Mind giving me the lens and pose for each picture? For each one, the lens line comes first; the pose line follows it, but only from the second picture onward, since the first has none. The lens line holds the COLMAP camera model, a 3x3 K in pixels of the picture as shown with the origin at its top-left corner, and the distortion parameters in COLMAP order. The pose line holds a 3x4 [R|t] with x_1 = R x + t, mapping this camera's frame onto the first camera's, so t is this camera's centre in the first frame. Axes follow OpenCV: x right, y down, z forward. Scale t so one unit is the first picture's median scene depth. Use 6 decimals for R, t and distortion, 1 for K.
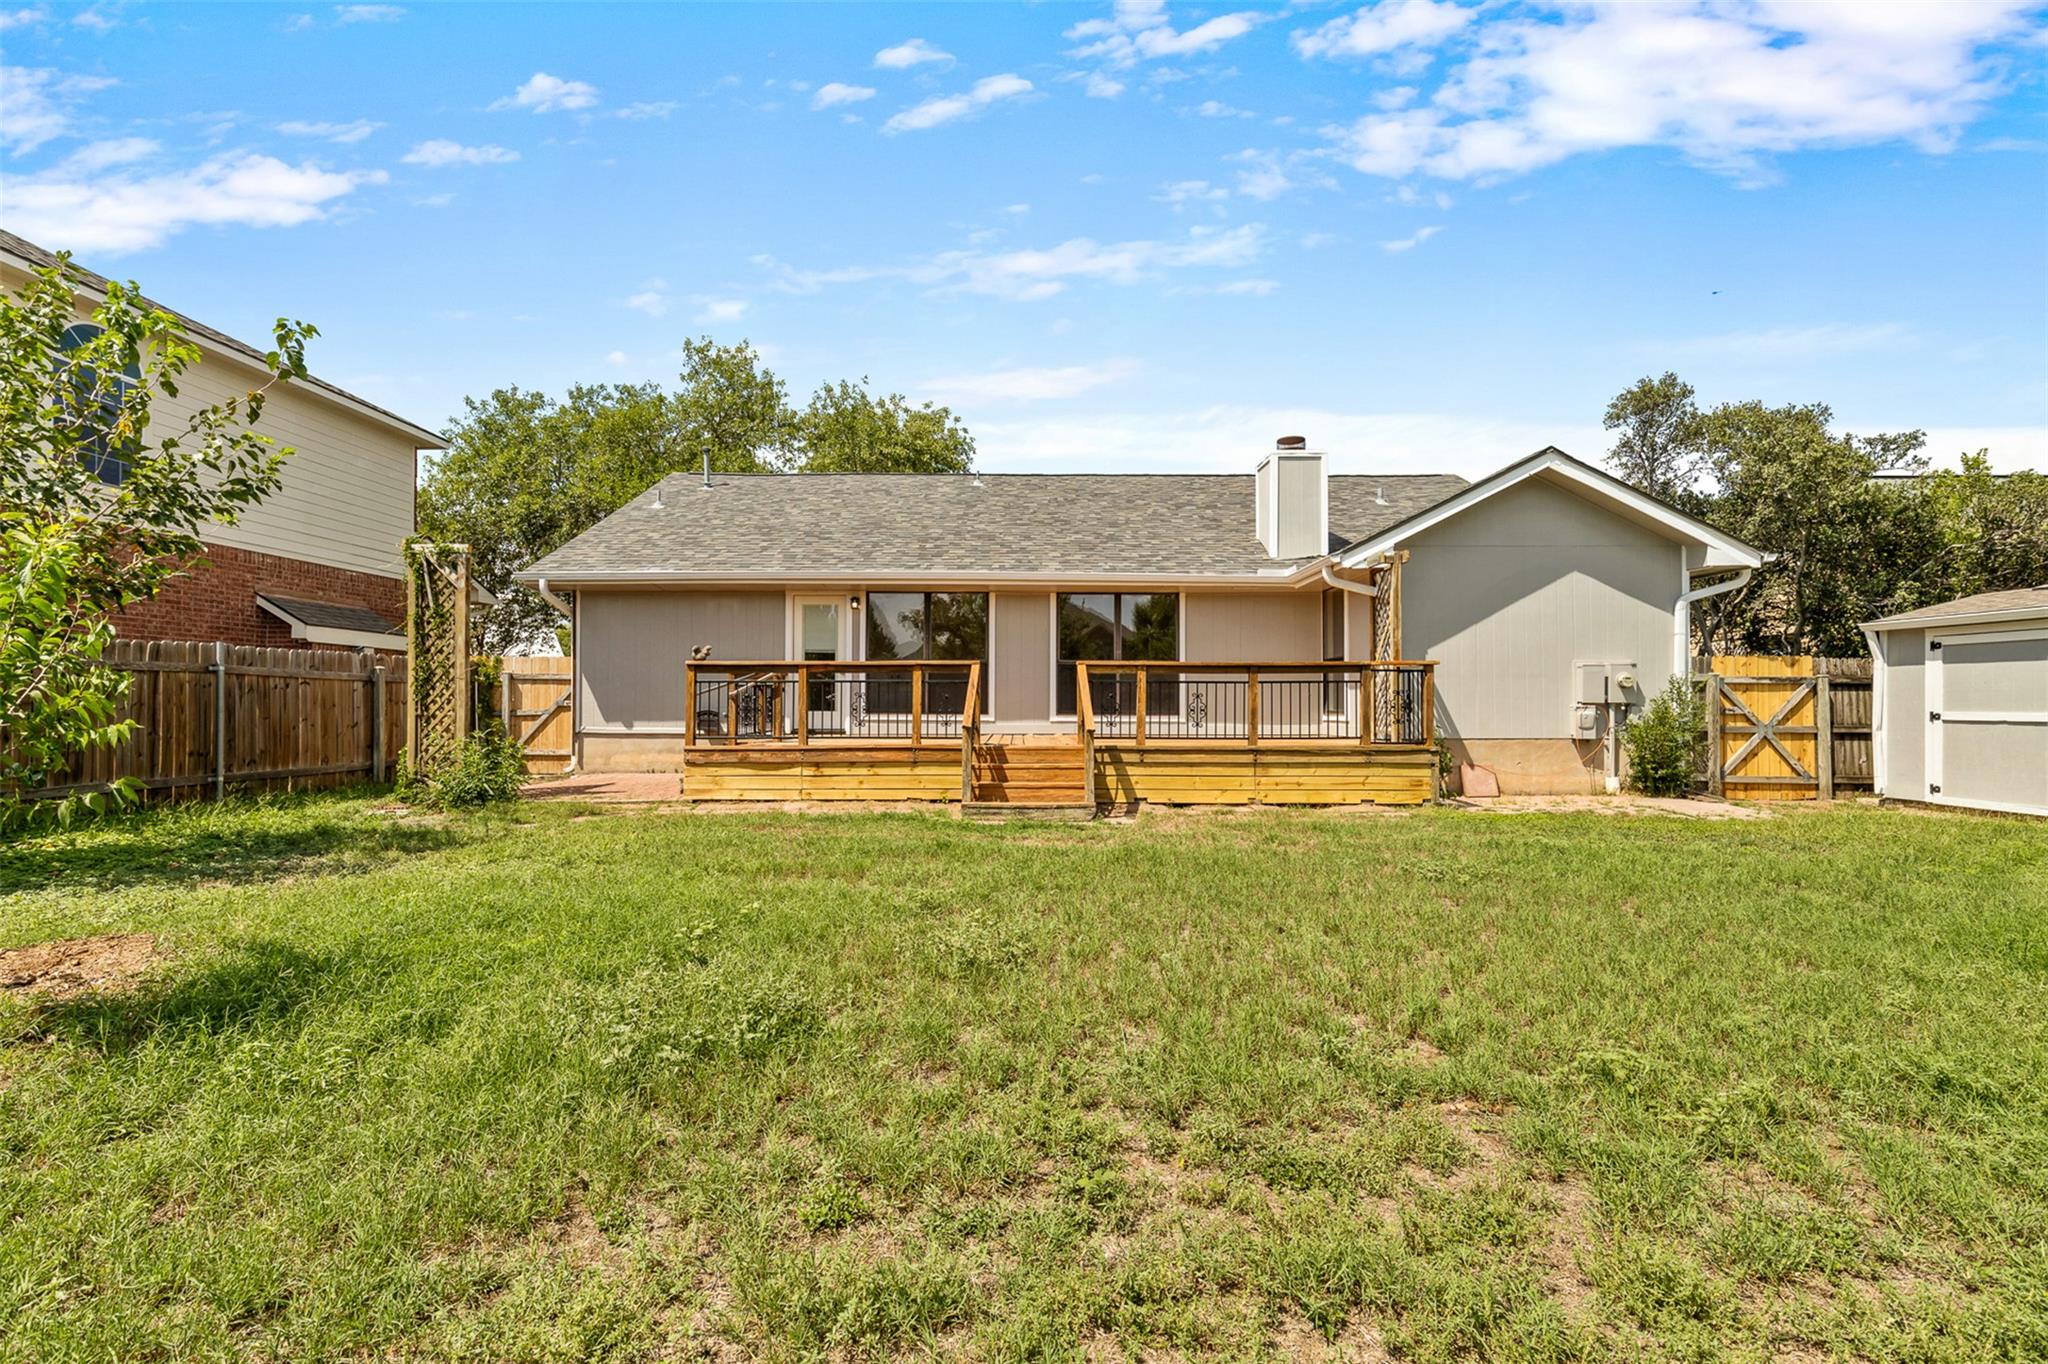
lens RADIAL K [[919.0, 0, 1161.5], [0, 919.0, 706.1], [0, 0, 1]] dist [0.004704, -0.000075]
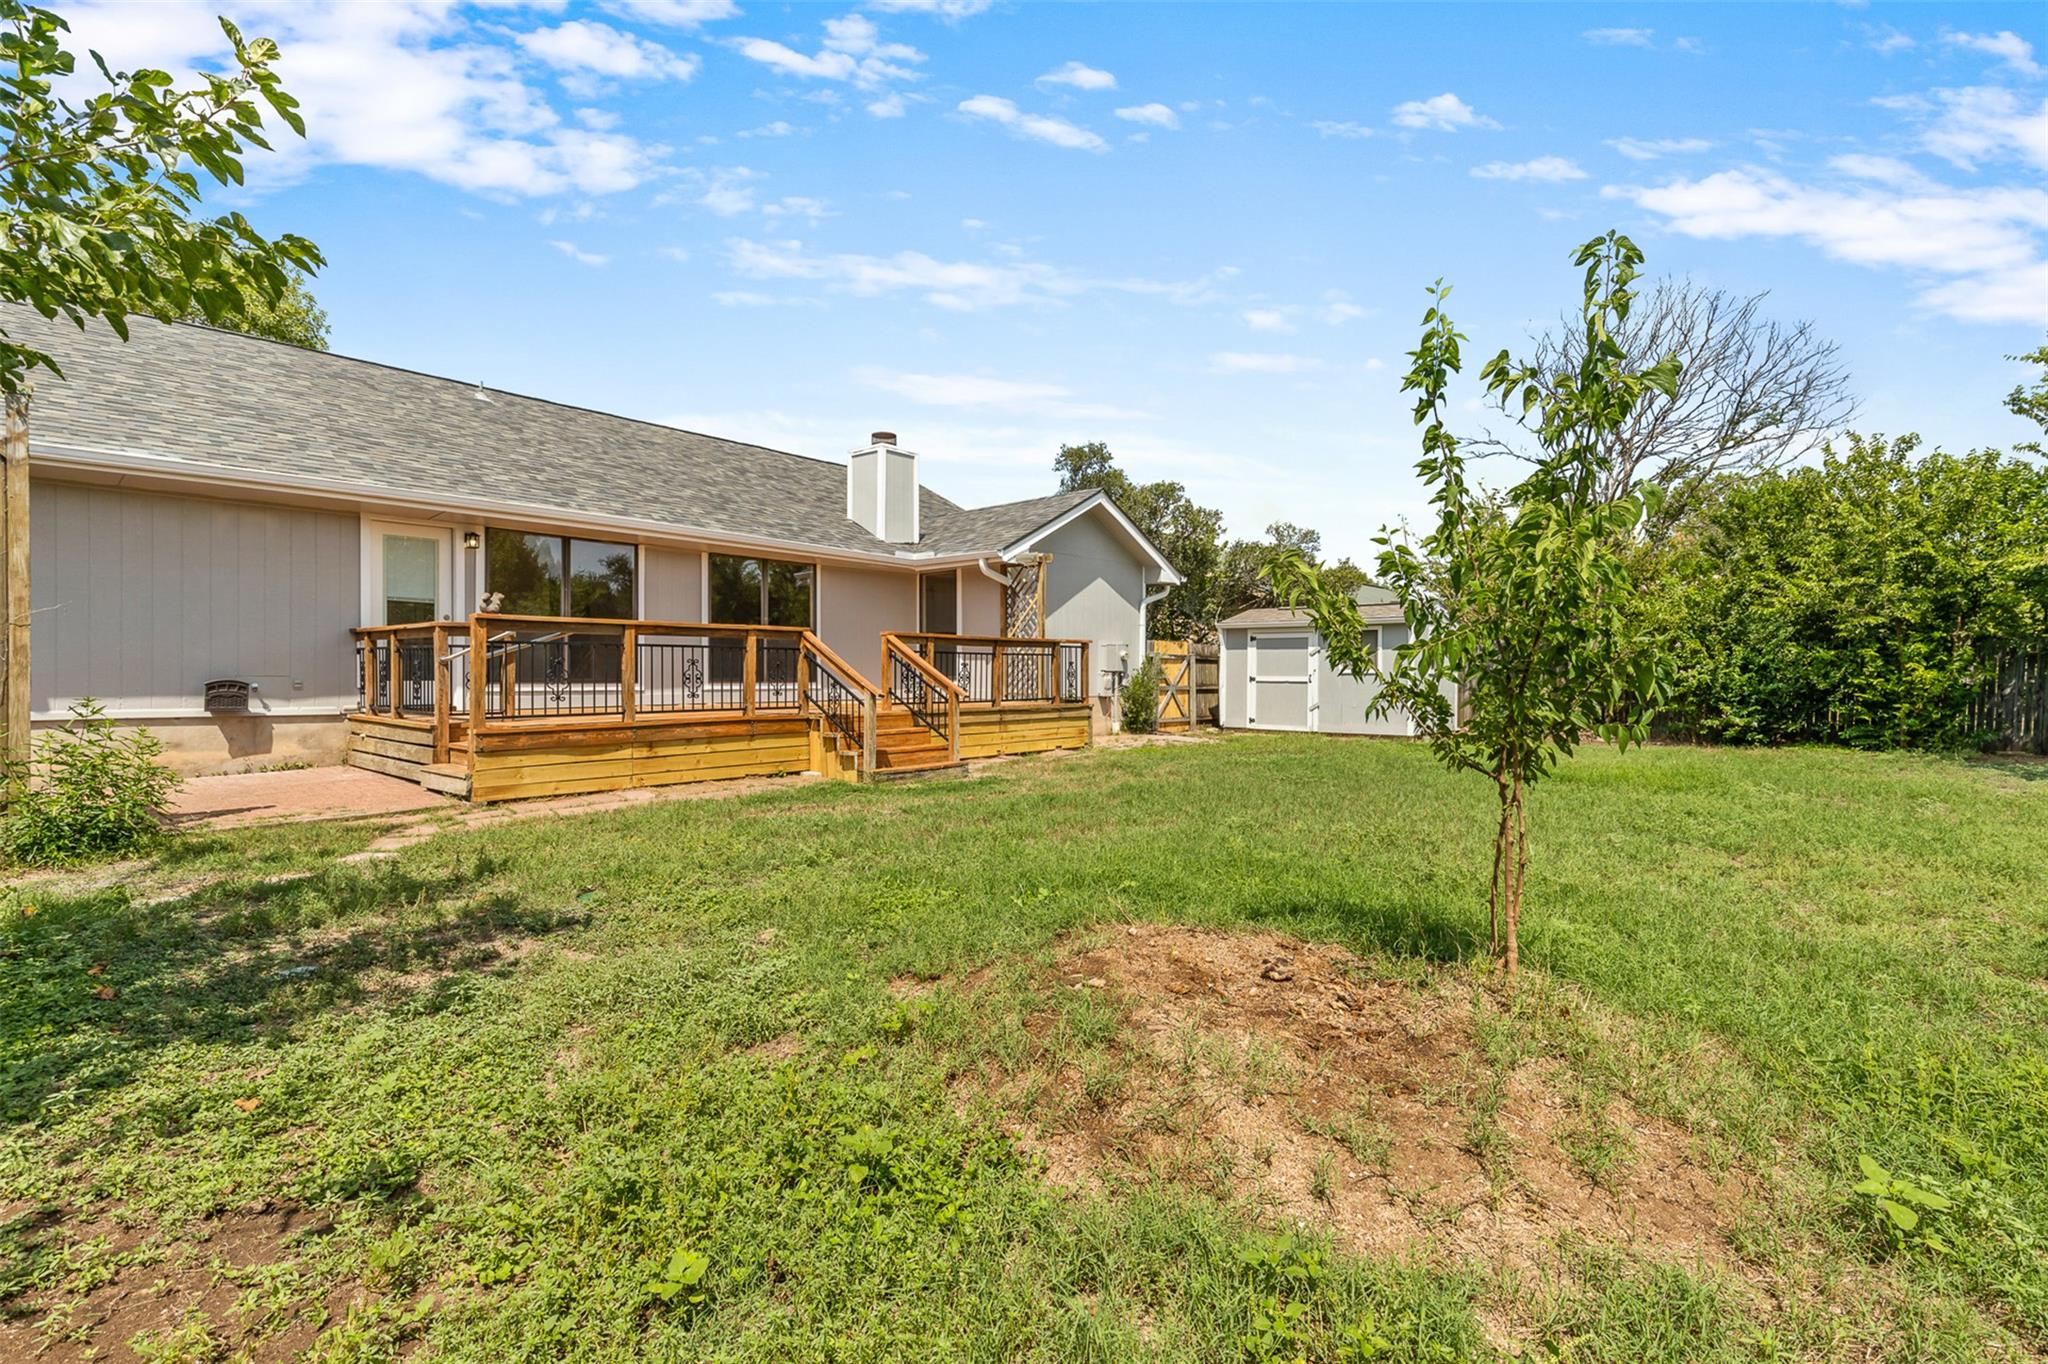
lens RADIAL K [[919.0, 0, 1020.1], [0, 919.0, 673.4], [0, 0, 1]] dist [0.004704, -0.000075]
pose [[0.653581, -0.001253, 0.756855, -0.710308], [-0.000532, 0.999998, 0.002116, -0.002643], [-0.756856, -0.001785, 0.653579, 0.173088]]
